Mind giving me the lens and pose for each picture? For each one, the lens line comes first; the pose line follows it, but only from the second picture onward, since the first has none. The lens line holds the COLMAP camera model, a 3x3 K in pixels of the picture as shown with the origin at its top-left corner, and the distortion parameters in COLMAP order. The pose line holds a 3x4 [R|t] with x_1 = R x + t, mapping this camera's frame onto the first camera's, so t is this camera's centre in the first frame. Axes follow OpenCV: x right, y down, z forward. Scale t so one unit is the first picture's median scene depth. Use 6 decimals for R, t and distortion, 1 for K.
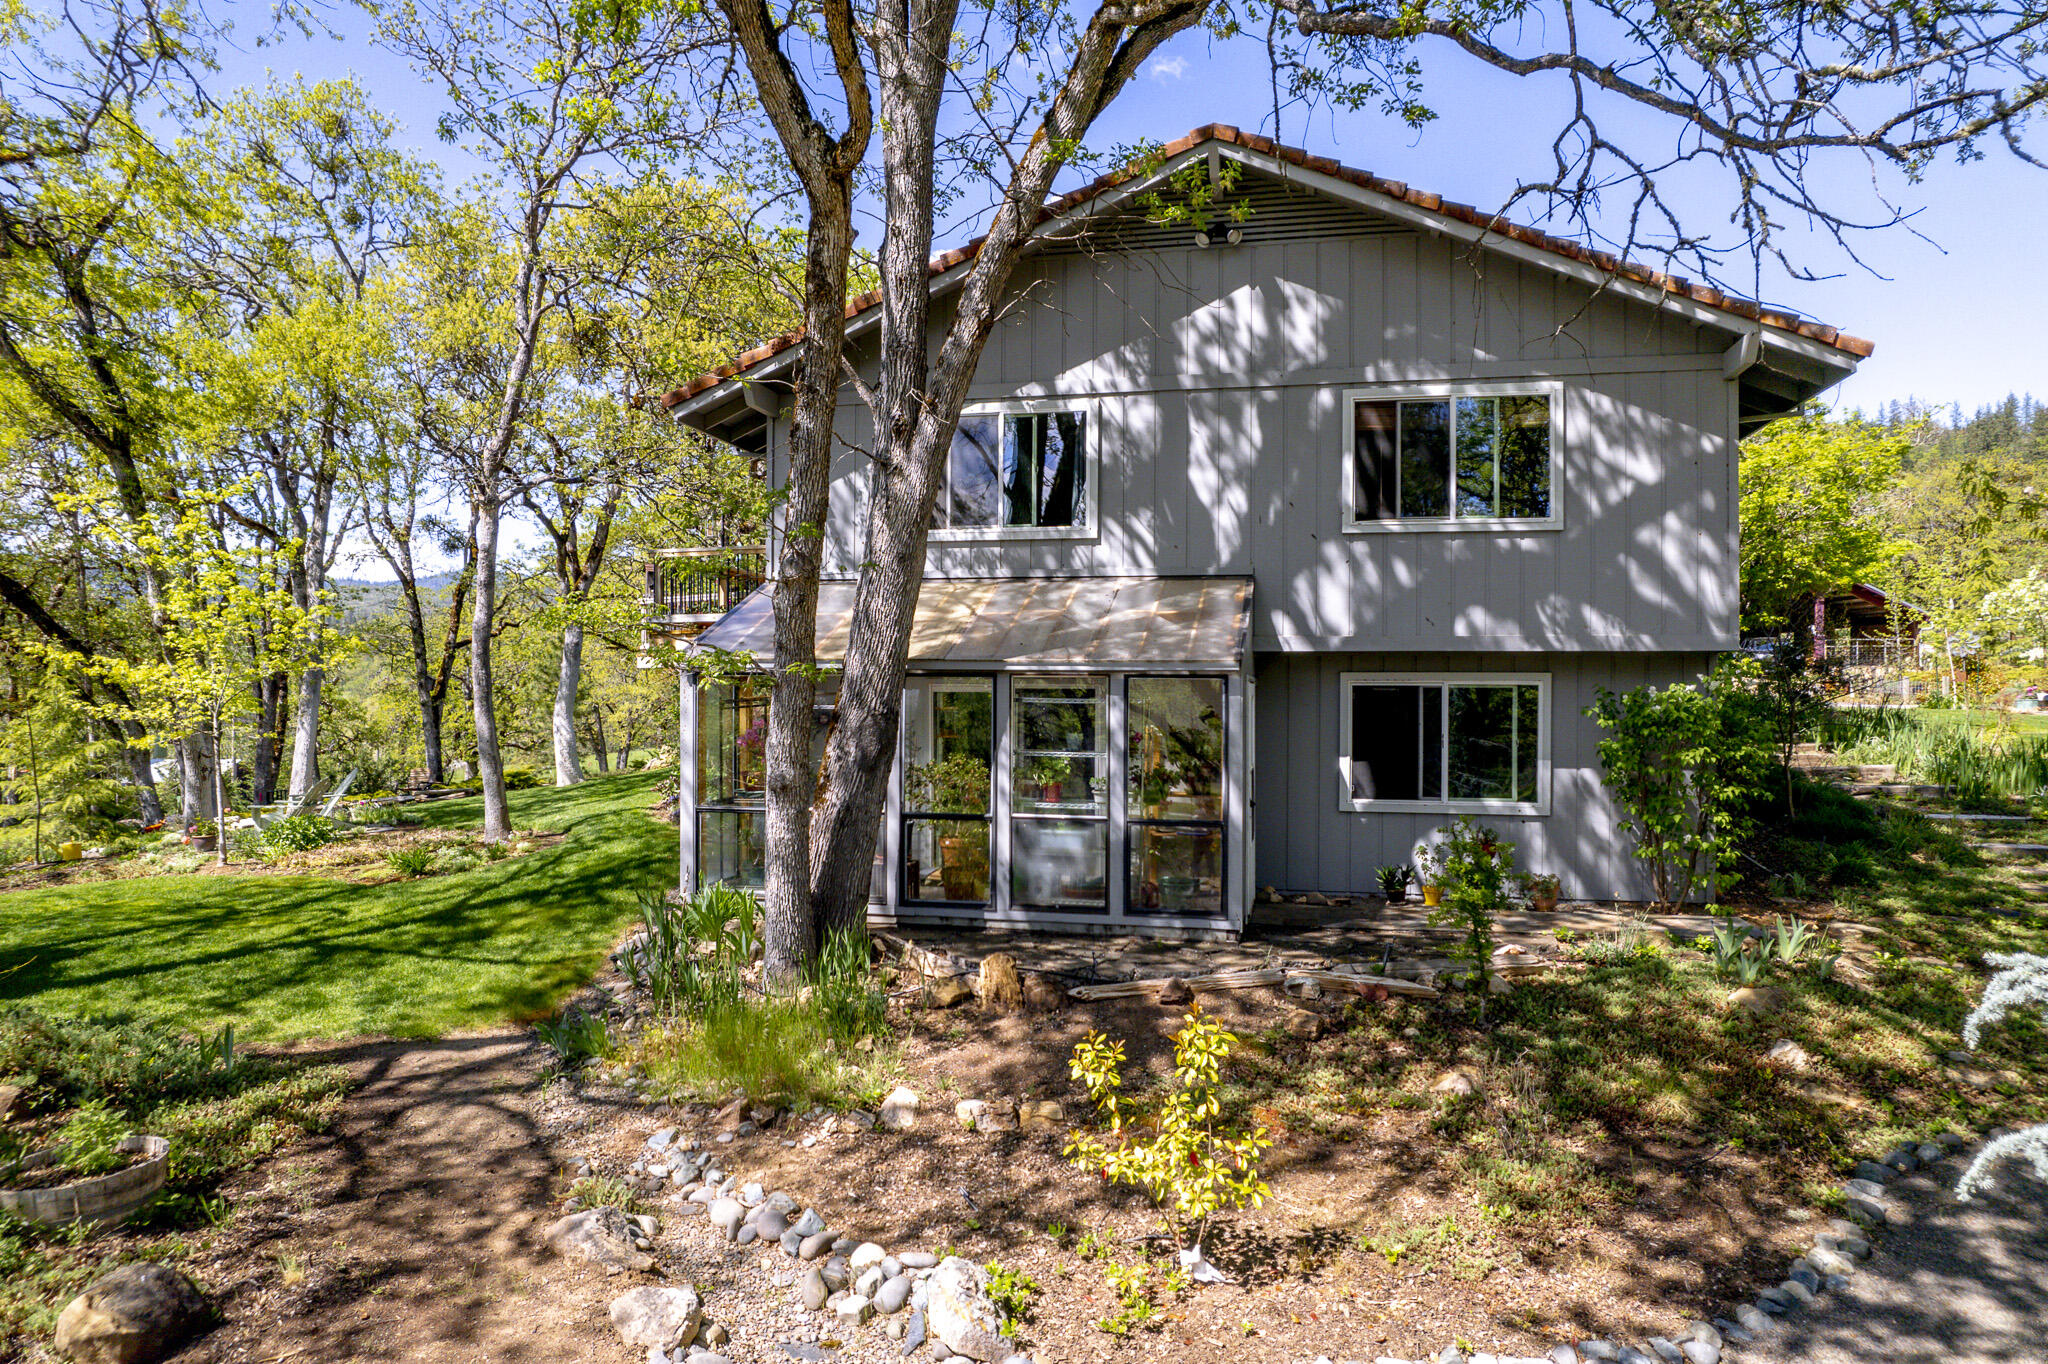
lens RADIAL K [[1312.6, 0, 1022.2], [0, 1312.6, 679.3], [0, 0, 1]] dist [-0.058259, 0.003516]
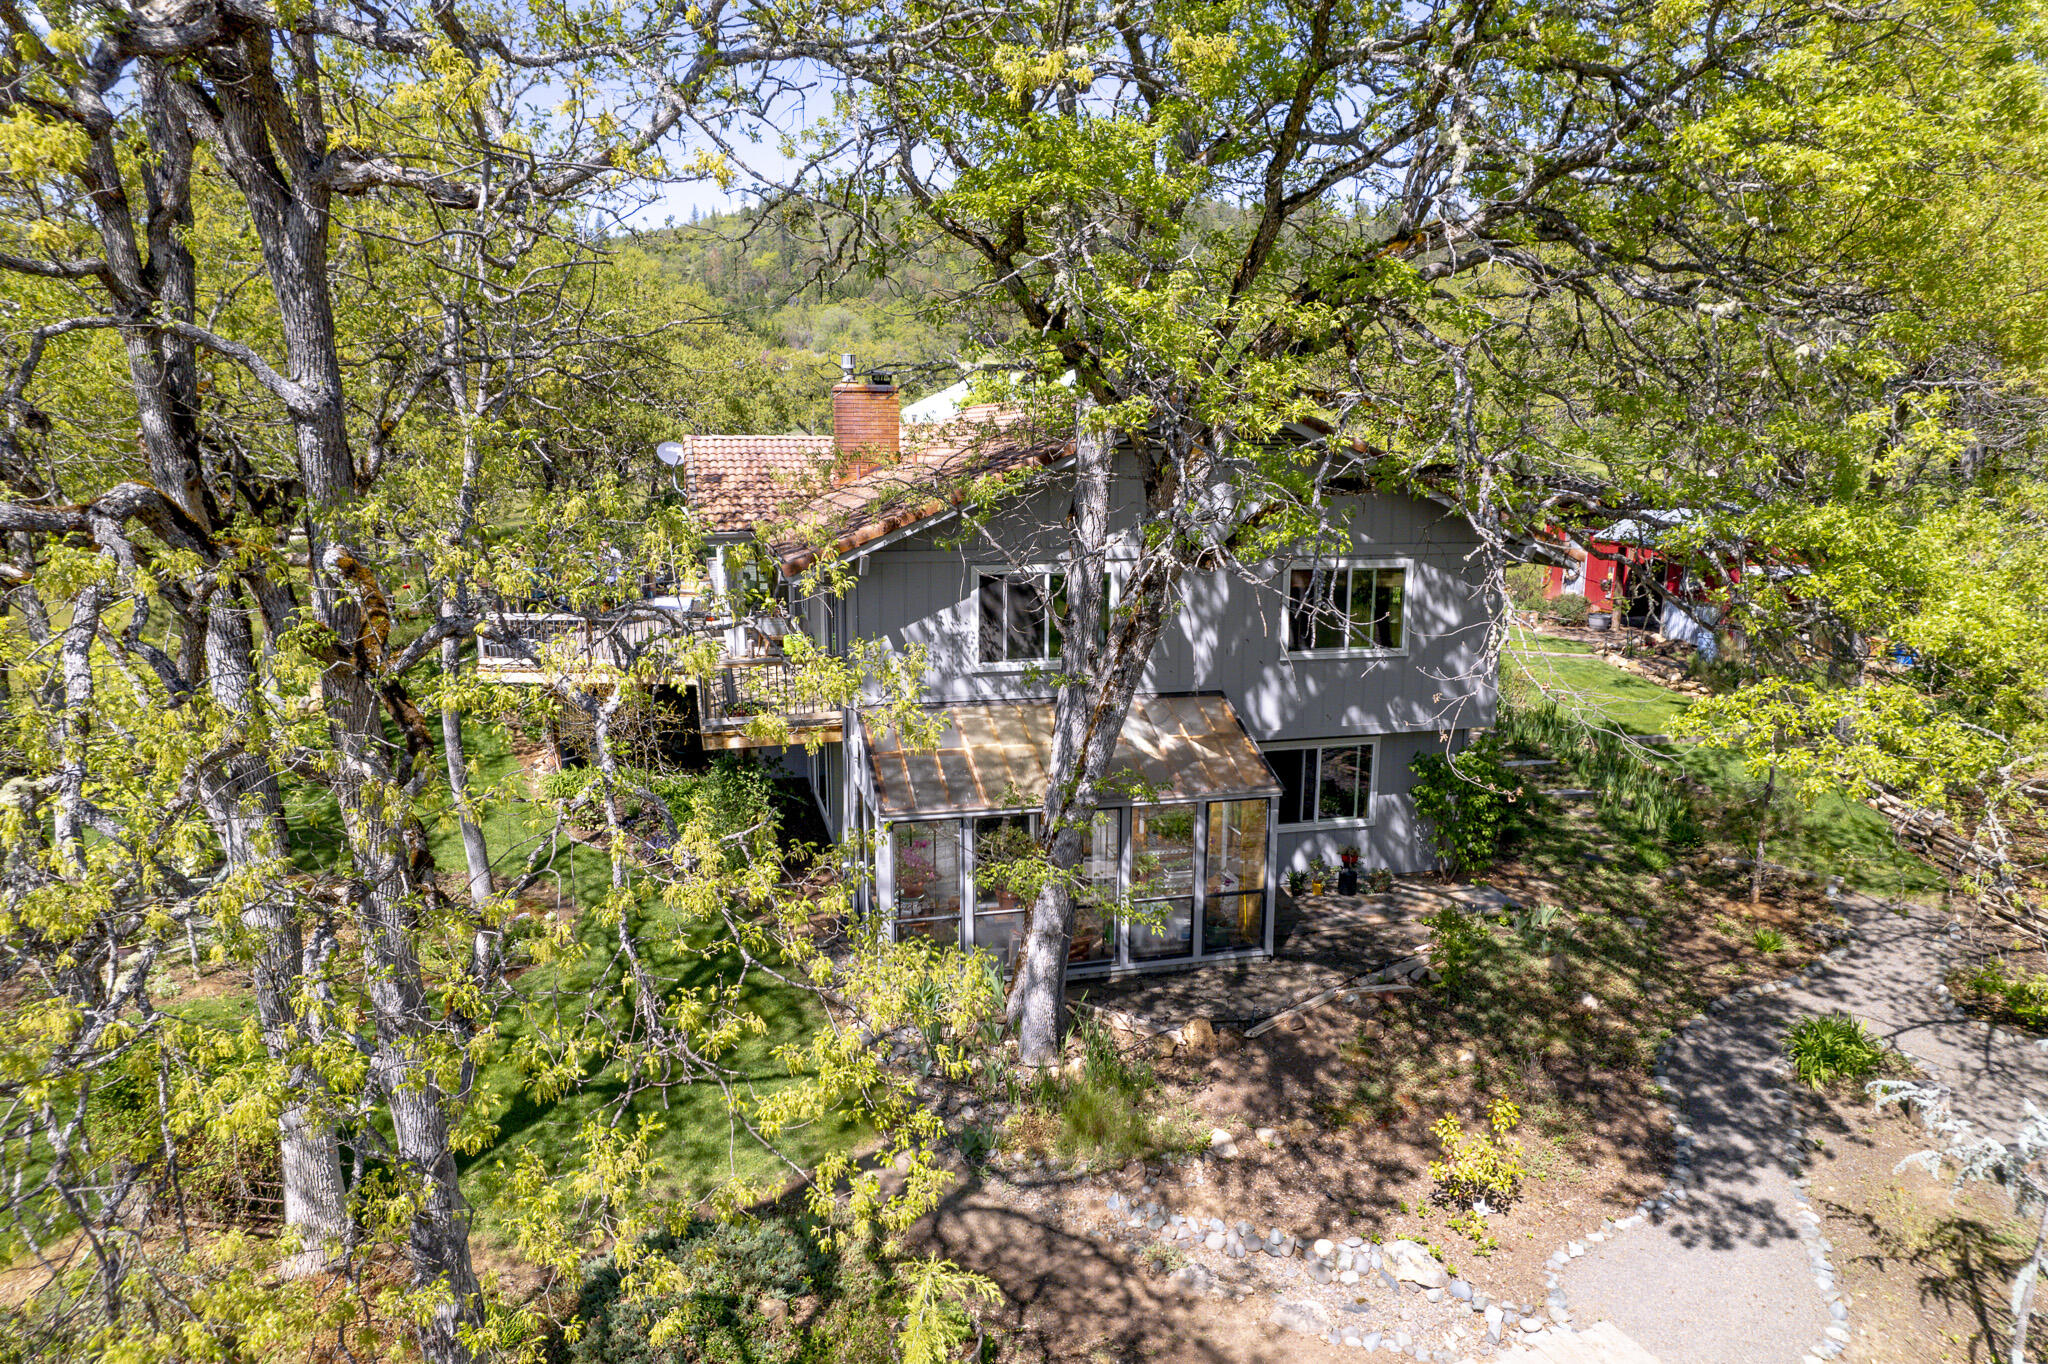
lens RADIAL K [[1312.6, 0, 1029.4], [0, 1312.6, 686.8], [0, 0, 1]] dist [-0.058259, 0.003516]
pose [[0.885212, -0.085453, 0.457272, -0.685338], [-0.007443, 0.980256, 0.197594, -0.379126], [-0.465128, -0.178316, 0.867098, -0.142515]]
